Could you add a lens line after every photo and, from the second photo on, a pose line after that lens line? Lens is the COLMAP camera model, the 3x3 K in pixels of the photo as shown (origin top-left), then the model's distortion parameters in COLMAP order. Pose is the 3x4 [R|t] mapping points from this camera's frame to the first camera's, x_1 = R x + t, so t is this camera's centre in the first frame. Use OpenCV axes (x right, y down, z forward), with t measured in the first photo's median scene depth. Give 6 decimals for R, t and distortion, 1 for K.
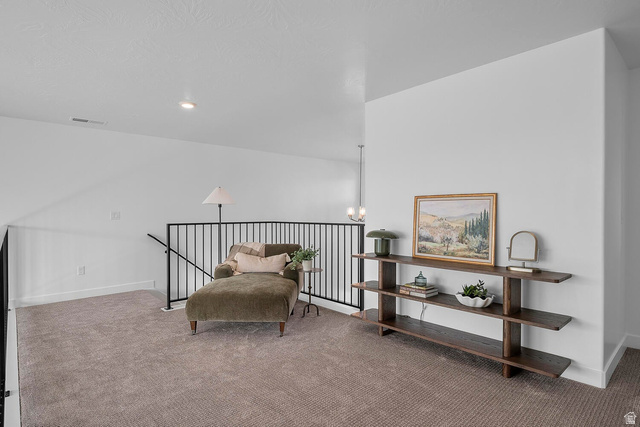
lens RADIAL K [[347.2, 0, 317.5], [0, 347.2, 216.8], [0, 0, 1]] dist [0.009975, -0.008831]
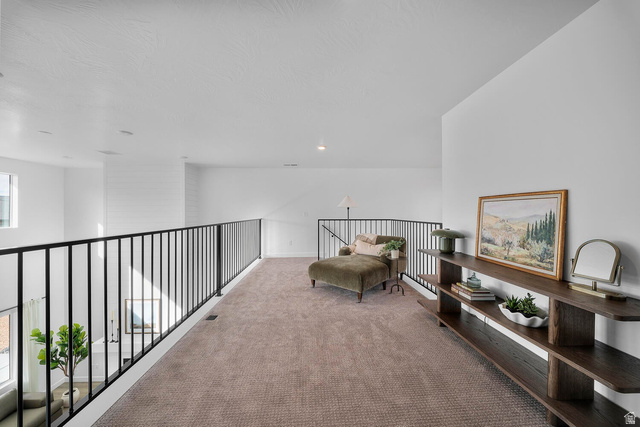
lens RADIAL K [[227.0, 0, 320.1], [0, 227.0, 211.4], [0, 0, 1]] dist [-0.000360, -0.000514]
pose [[0.764790, -0.001157, -0.644279, 0.380278], [-0.010625, 0.999840, -0.014407, -0.004438], [0.644192, 0.017864, 0.764655, 0.216292]]
